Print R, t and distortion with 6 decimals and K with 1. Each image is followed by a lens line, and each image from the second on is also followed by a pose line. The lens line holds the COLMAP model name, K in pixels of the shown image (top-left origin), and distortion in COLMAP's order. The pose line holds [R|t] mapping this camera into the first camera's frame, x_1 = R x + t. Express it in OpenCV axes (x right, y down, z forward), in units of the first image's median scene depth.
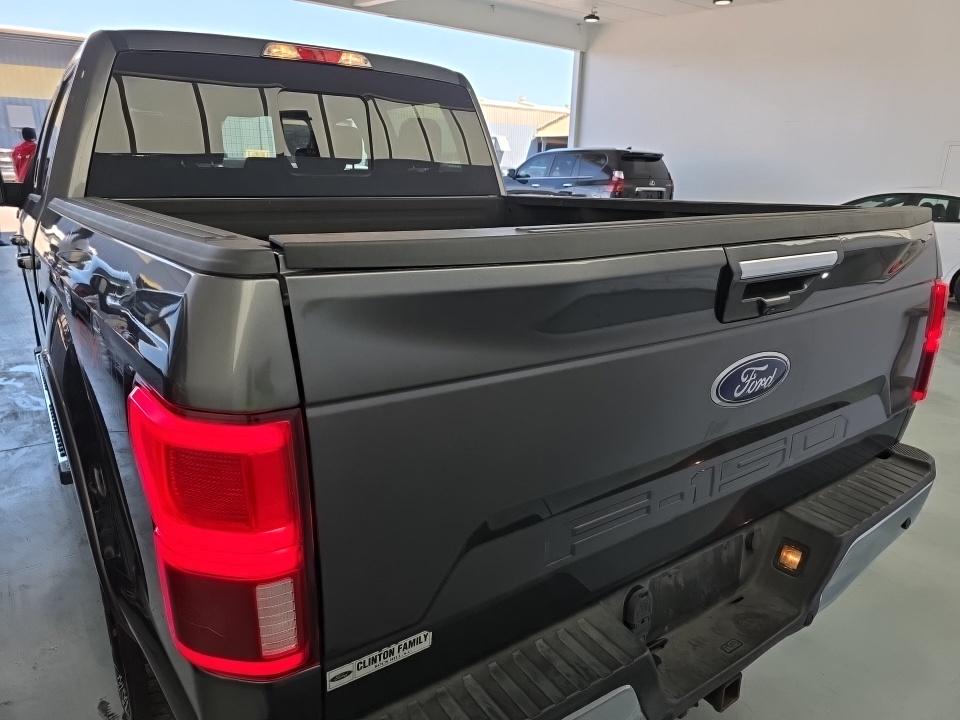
lens RADIAL K [[640.2, 0, 482.2], [0, 640.2, 368.8], [0, 0, 1]] dist [0.020170, -0.000199]
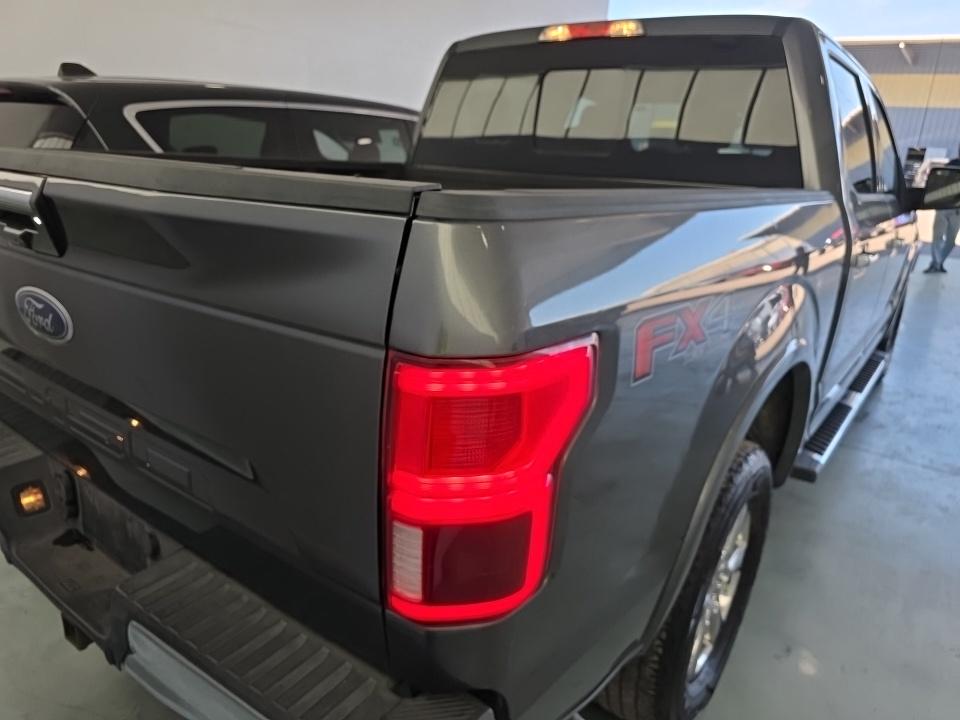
lens RADIAL K [[640.2, 0, 482.2], [0, 640.2, 368.8], [0, 0, 1]] dist [0.020170, -0.000199]
pose [[0.310425, 0.301436, -0.901539, 0.791575], [-0.321158, 0.925883, 0.198993, -0.162926], [0.894703, 0.227764, 0.384226, 0.636841]]
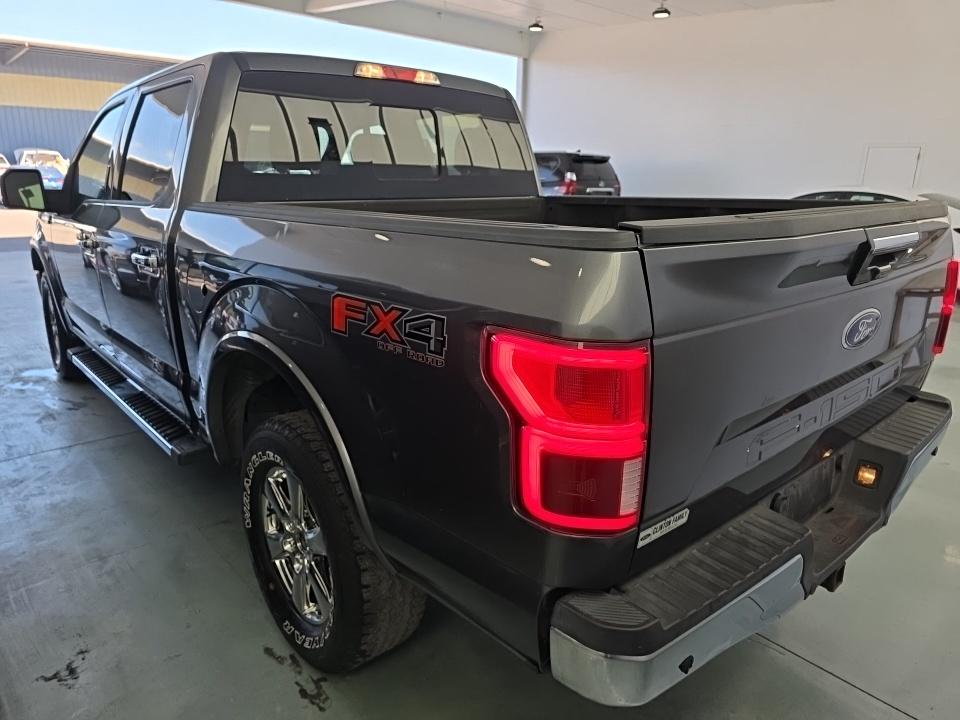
lens RADIAL K [[636.2, 0, 480.0], [0, 636.2, 360.0], [0, 0, 1]] dist [0.025205, -0.003174]
pose [[0.995488, -0.033568, 0.088751, -0.245727], [0.034832, 0.999312, -0.012731, 0.035077], [-0.088263, 0.015765, 0.995972, -0.127080]]
